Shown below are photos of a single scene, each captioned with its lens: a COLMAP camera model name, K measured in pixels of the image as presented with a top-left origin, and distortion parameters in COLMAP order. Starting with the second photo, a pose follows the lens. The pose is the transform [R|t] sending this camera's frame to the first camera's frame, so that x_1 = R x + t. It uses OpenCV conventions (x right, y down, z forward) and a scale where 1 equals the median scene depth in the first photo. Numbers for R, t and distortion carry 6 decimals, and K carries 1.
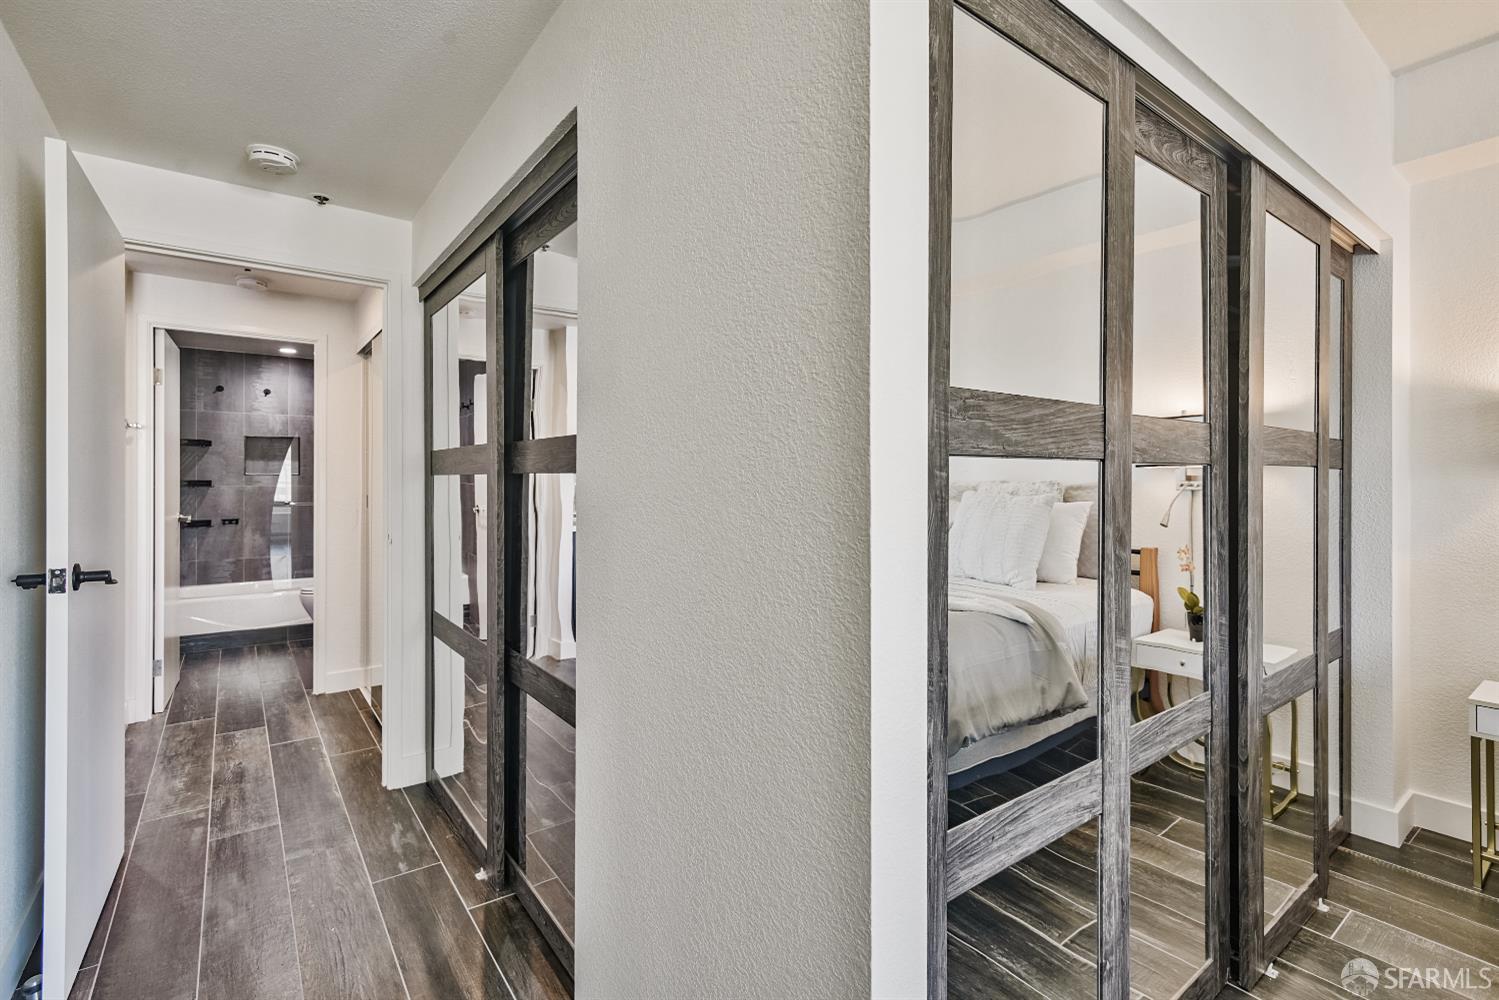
lens RADIAL K [[683.5, 0, 749.9], [0, 683.5, 485.7], [0, 0, 1]] dist [0.010625, -0.000263]
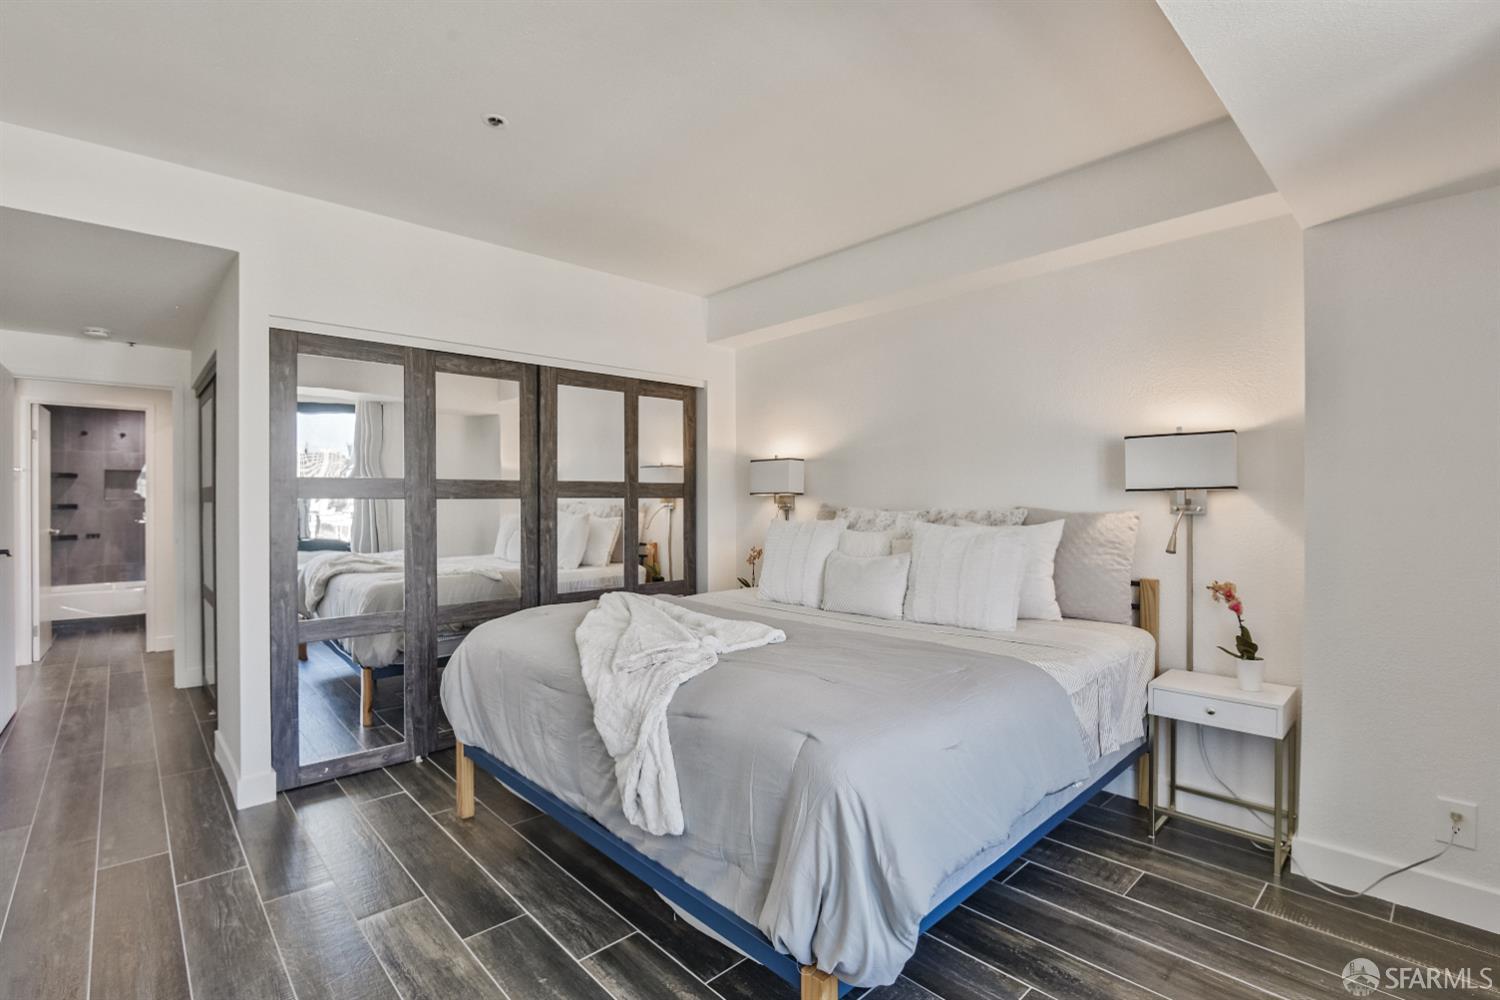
lens RADIAL K [[708.0, 0, 745.9], [0, 708.0, 509.7], [0, 0, 1]] dist [-0.018156, 0.000546]
pose [[0.996436, -0.001064, 0.084343, 0.421117], [0.000737, 0.999992, 0.003913, -0.001704], [-0.084347, -0.003837, 0.996429, -0.482293]]
